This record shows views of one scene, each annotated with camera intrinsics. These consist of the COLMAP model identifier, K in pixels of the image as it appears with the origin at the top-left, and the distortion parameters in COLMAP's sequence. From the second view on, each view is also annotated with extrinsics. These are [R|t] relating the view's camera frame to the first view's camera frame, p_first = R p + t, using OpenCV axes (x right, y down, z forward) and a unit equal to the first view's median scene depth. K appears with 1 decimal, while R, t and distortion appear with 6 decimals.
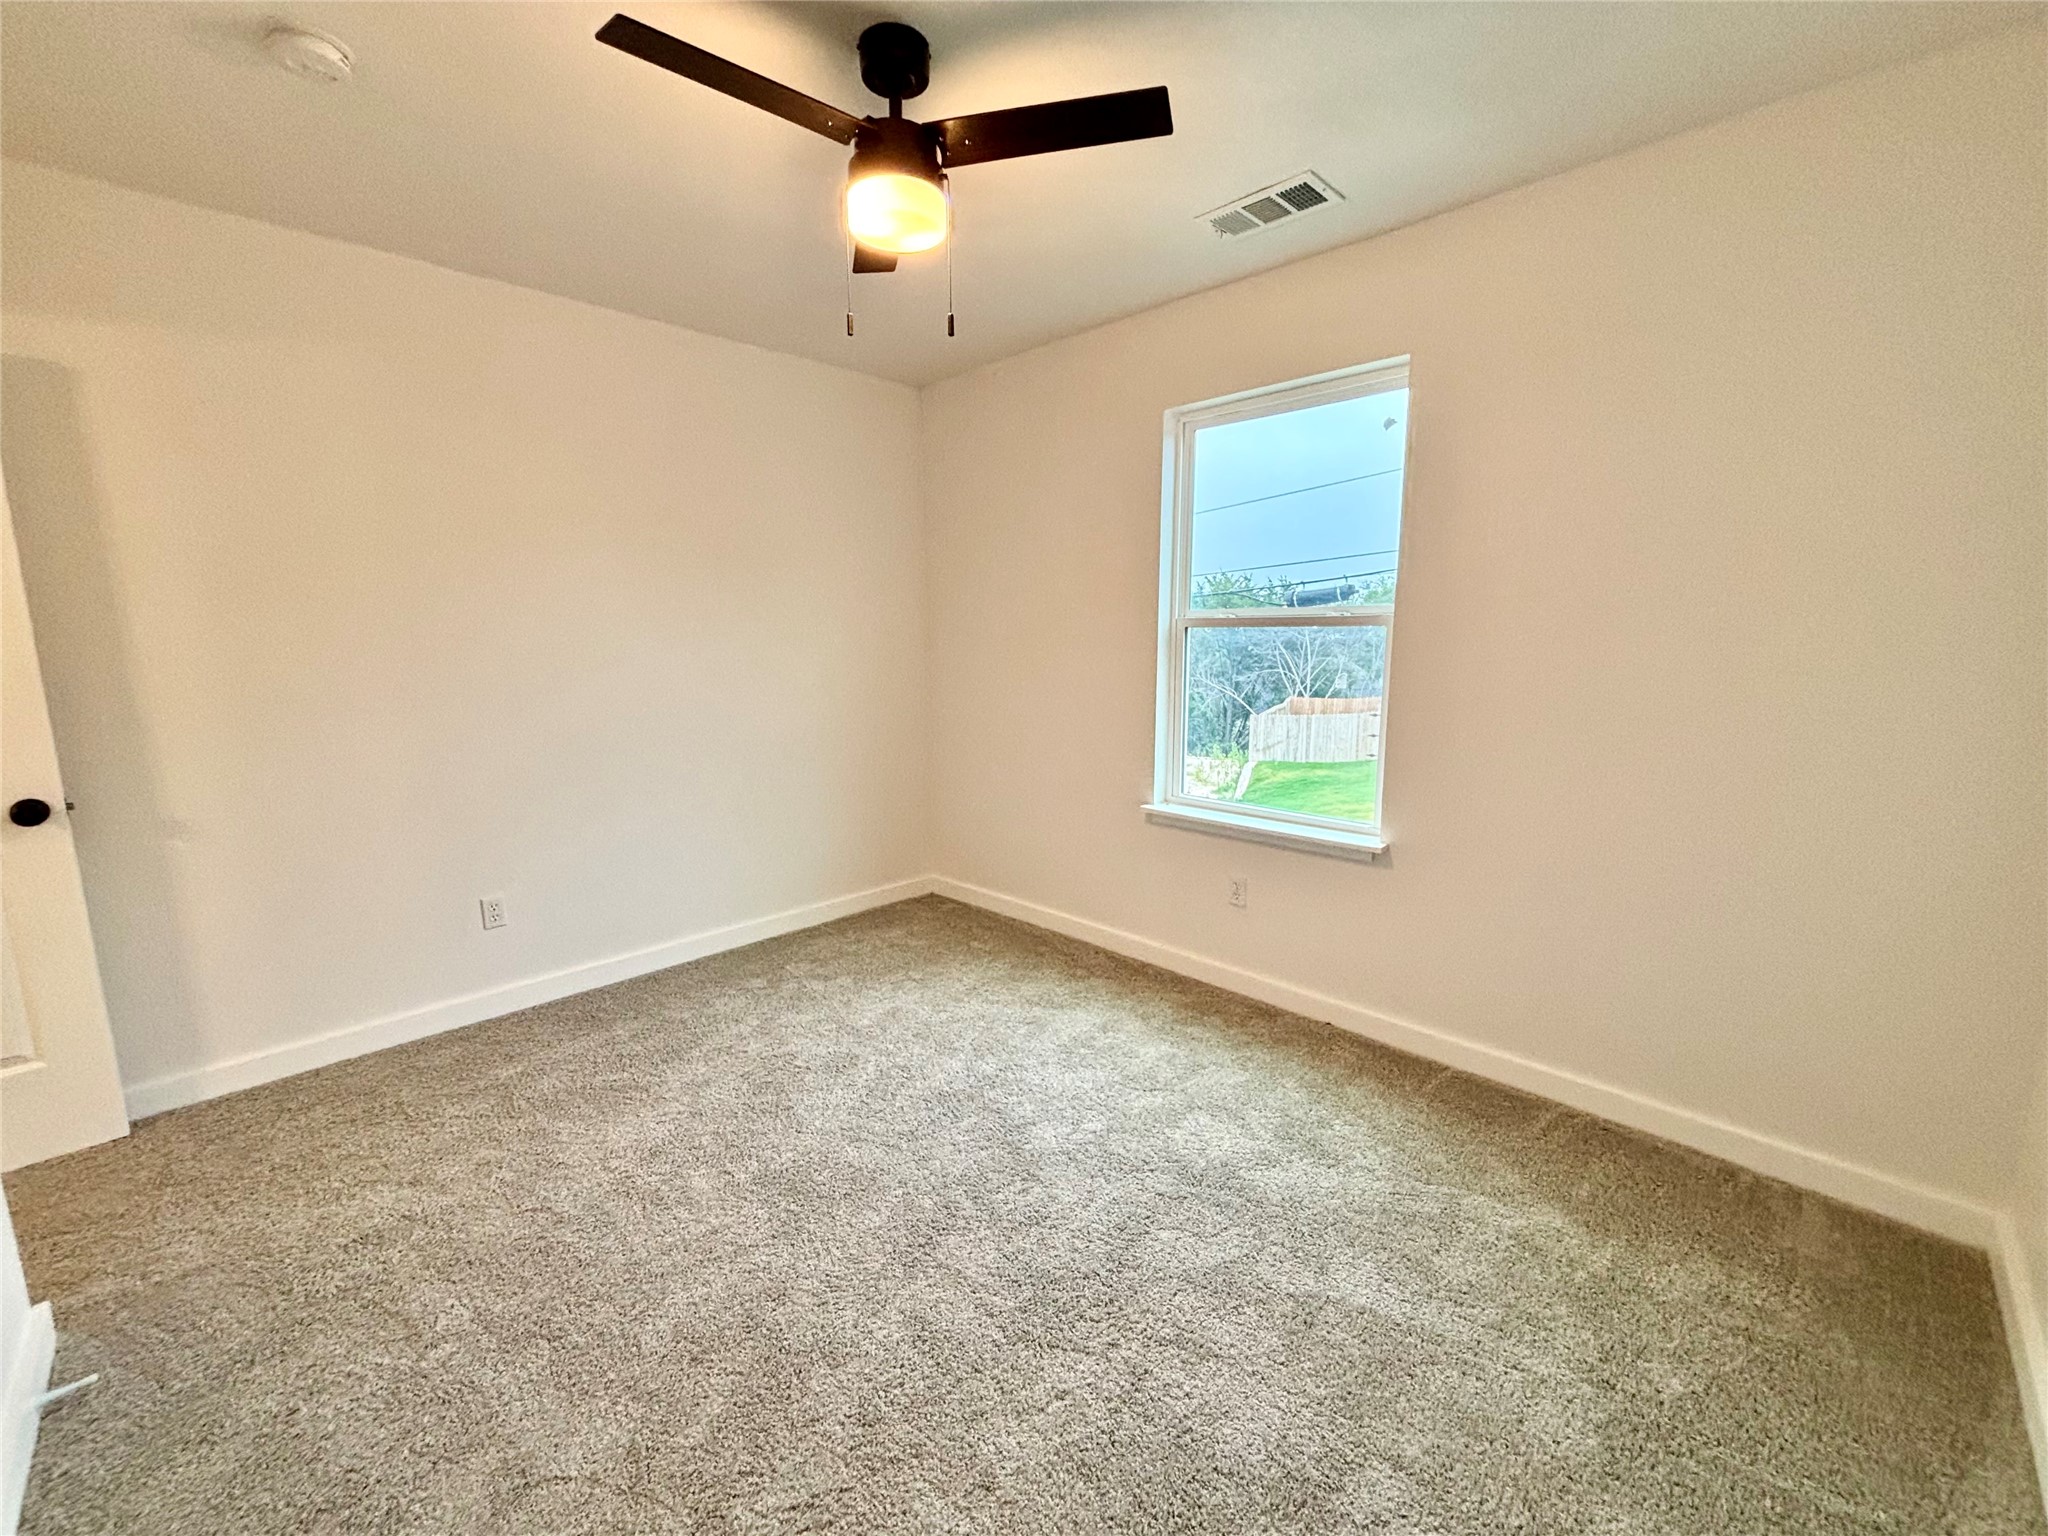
lens RADIAL K [[820.8, 0, 1024.0], [0, 820.8, 768.0], [0, 0, 1]] dist [0.001344, -0.000069]
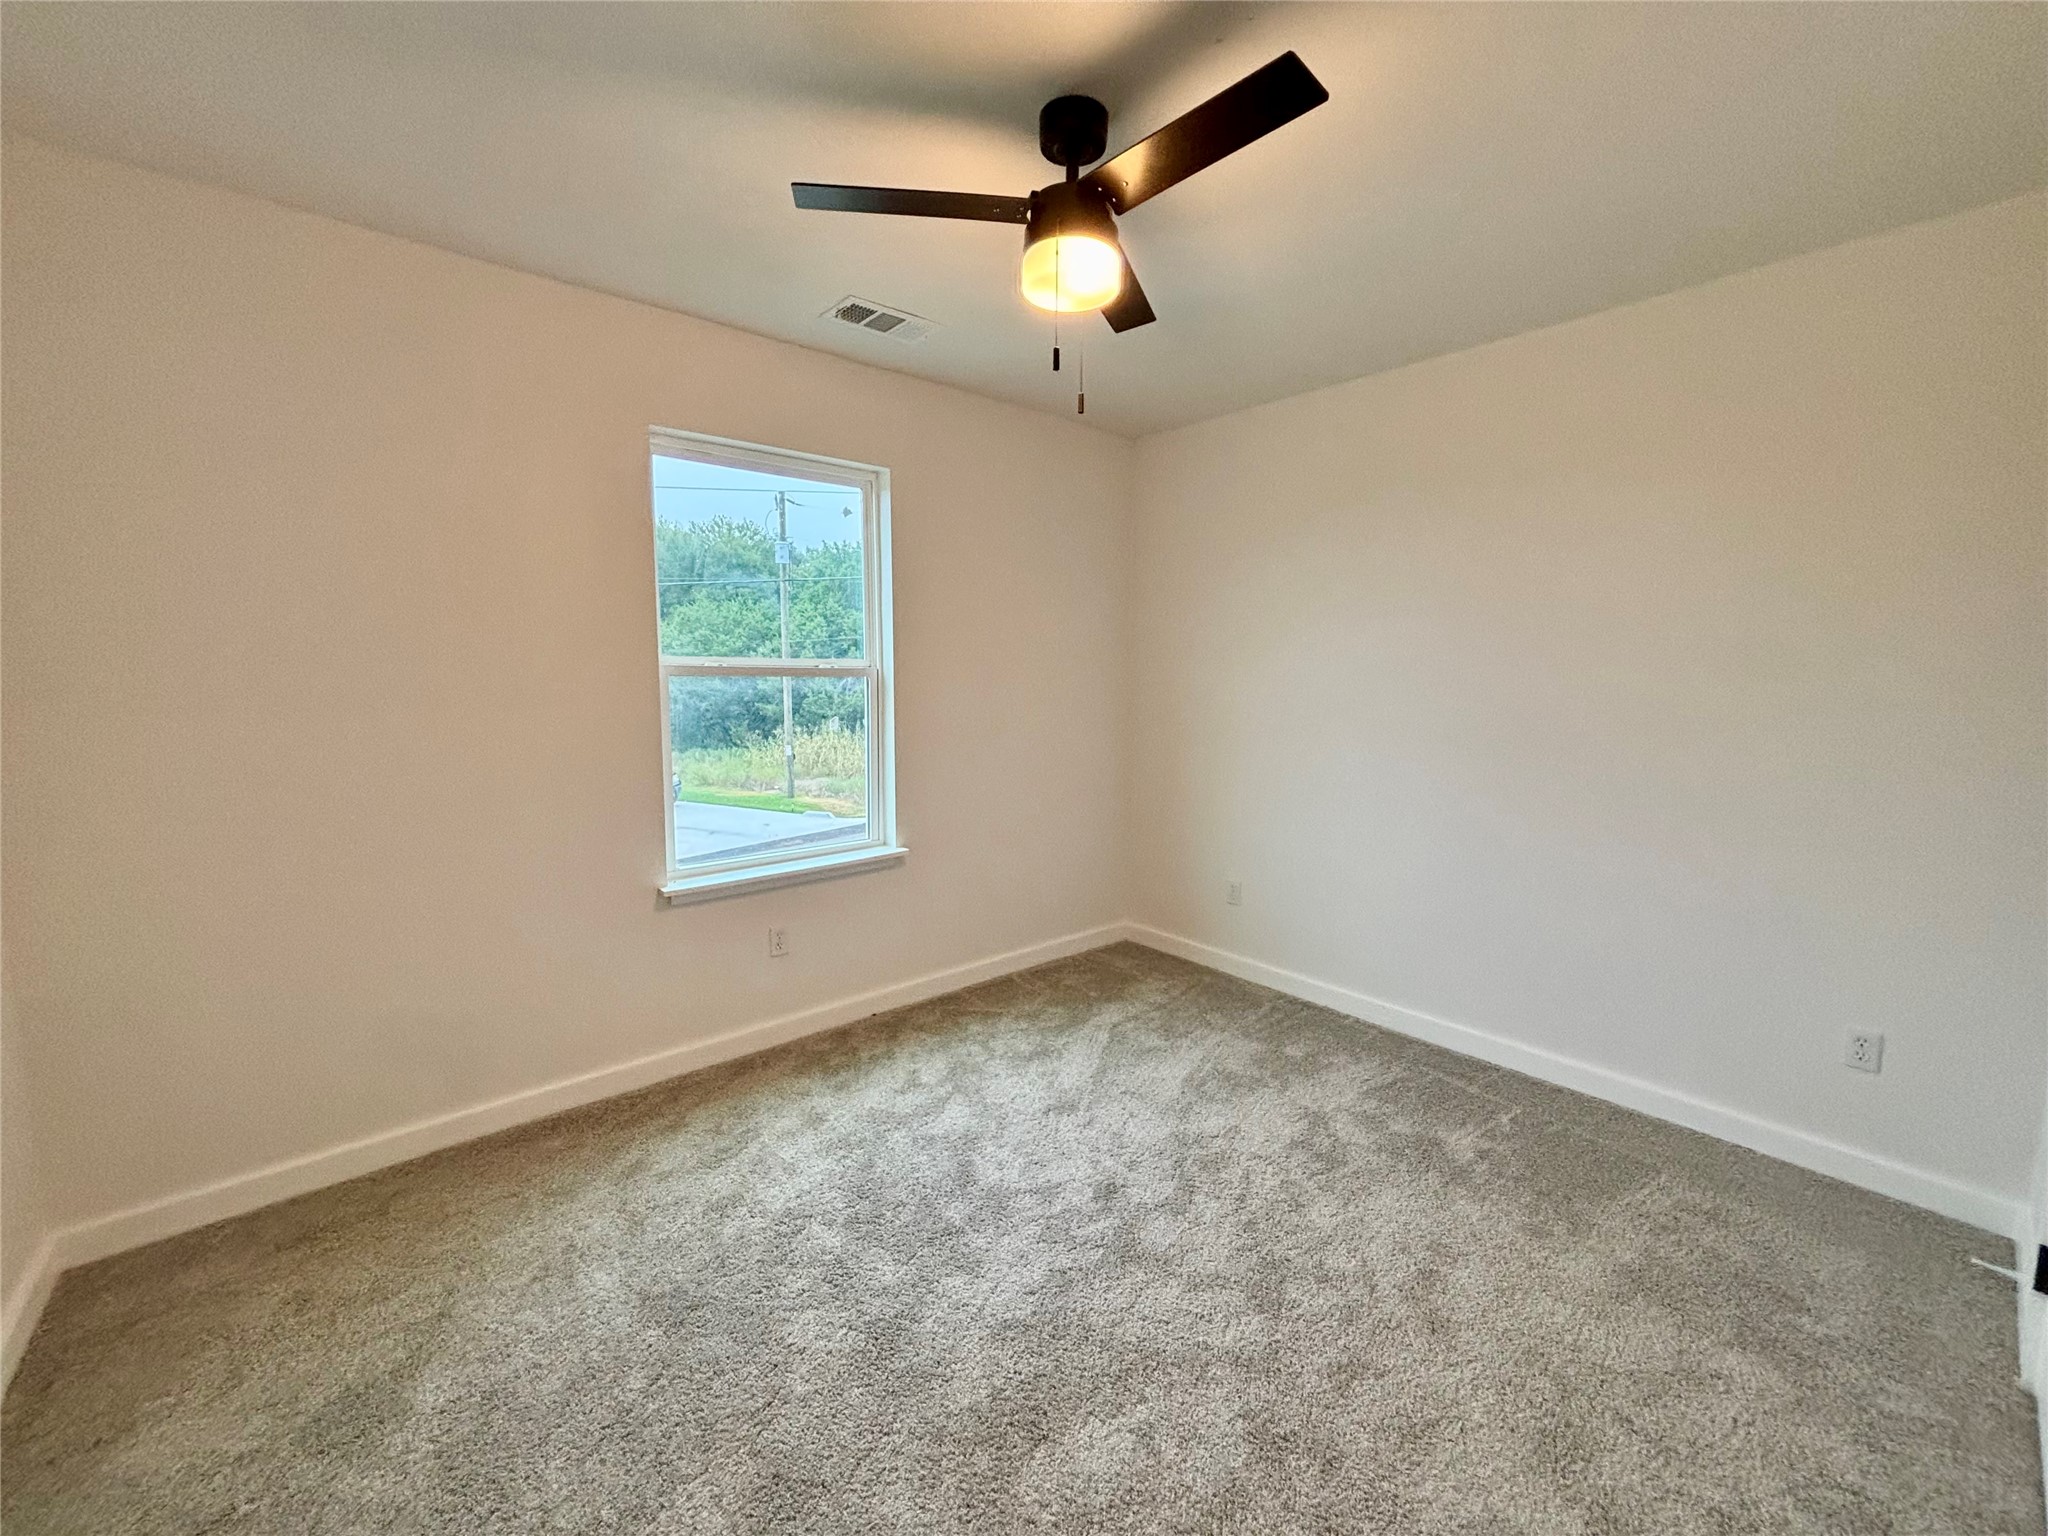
lens RADIAL K [[823.0, 0, 1028.9], [0, 823.0, 765.1], [0, 0, 1]] dist [-0.000265, -0.000741]
pose [[0.066404, -0.116489, 0.990970, -0.781912], [0.147150, 0.983445, 0.105744, -0.138429], [-0.986883, 0.138800, 0.082446, 0.677573]]
